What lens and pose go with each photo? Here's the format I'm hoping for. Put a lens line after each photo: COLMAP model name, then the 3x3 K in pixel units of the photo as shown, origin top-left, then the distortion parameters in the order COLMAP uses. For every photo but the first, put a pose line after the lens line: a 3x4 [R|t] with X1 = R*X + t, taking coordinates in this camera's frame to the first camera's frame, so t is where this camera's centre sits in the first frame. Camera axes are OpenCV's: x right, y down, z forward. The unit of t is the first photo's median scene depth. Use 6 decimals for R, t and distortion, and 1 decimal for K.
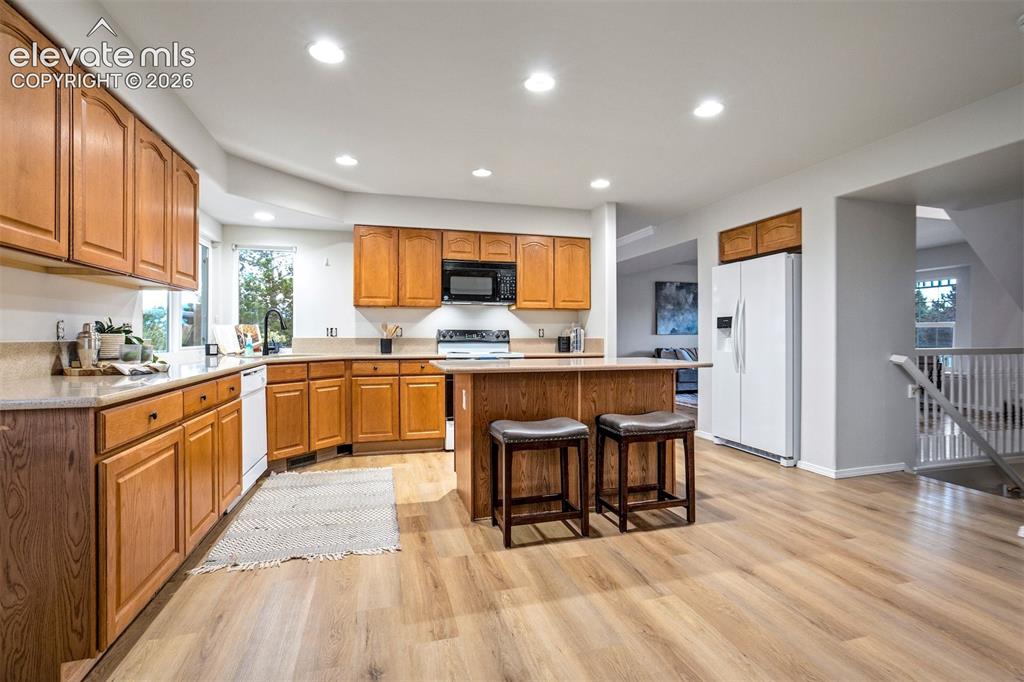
lens RADIAL K [[483.5, 0, 508.8], [0, 483.5, 335.4], [0, 0, 1]] dist [-0.002757, 0.001168]
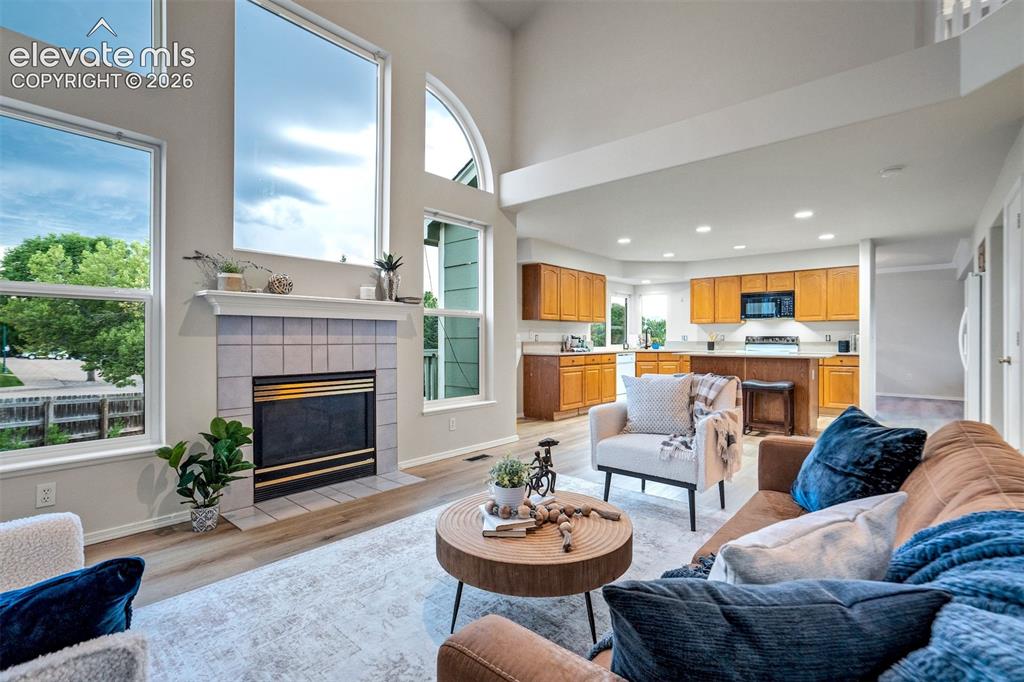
lens RADIAL K [[483.5, 0, 508.8], [0, 483.5, 335.4], [0, 0, 1]] dist [-0.002757, 0.001168]
pose [[0.561343, -0.007143, -0.827552, 0.772679], [-0.001057, 0.999956, -0.009348, 0.001410], [0.827583, 0.006122, 0.561311, -0.566695]]
